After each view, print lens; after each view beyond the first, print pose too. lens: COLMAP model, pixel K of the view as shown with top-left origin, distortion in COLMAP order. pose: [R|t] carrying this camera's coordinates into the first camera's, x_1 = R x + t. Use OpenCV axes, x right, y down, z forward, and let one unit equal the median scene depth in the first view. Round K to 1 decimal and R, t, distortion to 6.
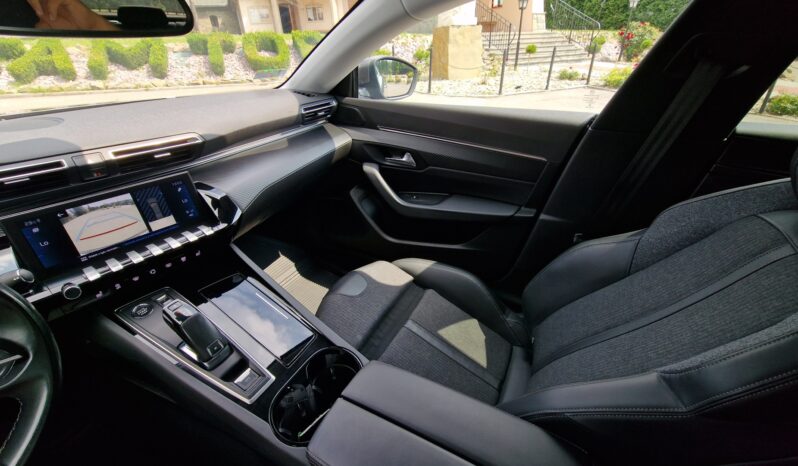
lens RADIAL K [[339.0, 0, 395.7], [0, 339.0, 231.8], [0, 0, 1]] dist [-0.000234, -0.000344]
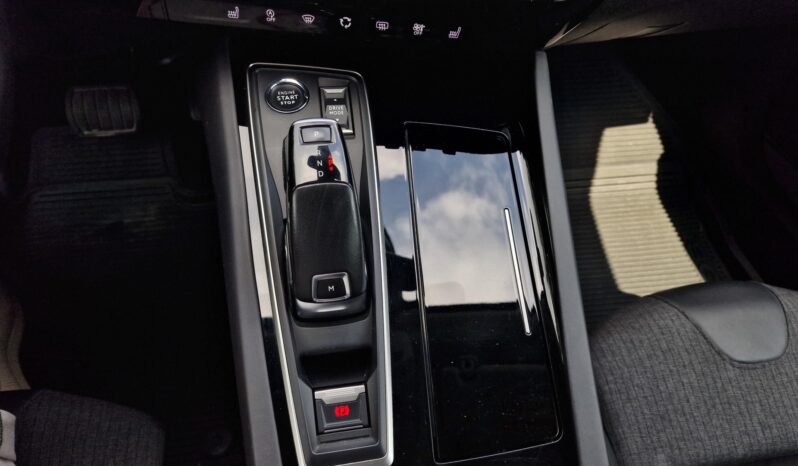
lens RADIAL K [[607.9, 0, 410.6], [0, 607.9, 236.6], [0, 0, 1]] dist [0.069899, -0.004571]
pose [[0.627432, 0.616529, -0.475628, -0.146926], [-0.462241, 0.786454, 0.409663, -0.013531], [0.626628, -0.037181, 0.778431, 0.414609]]
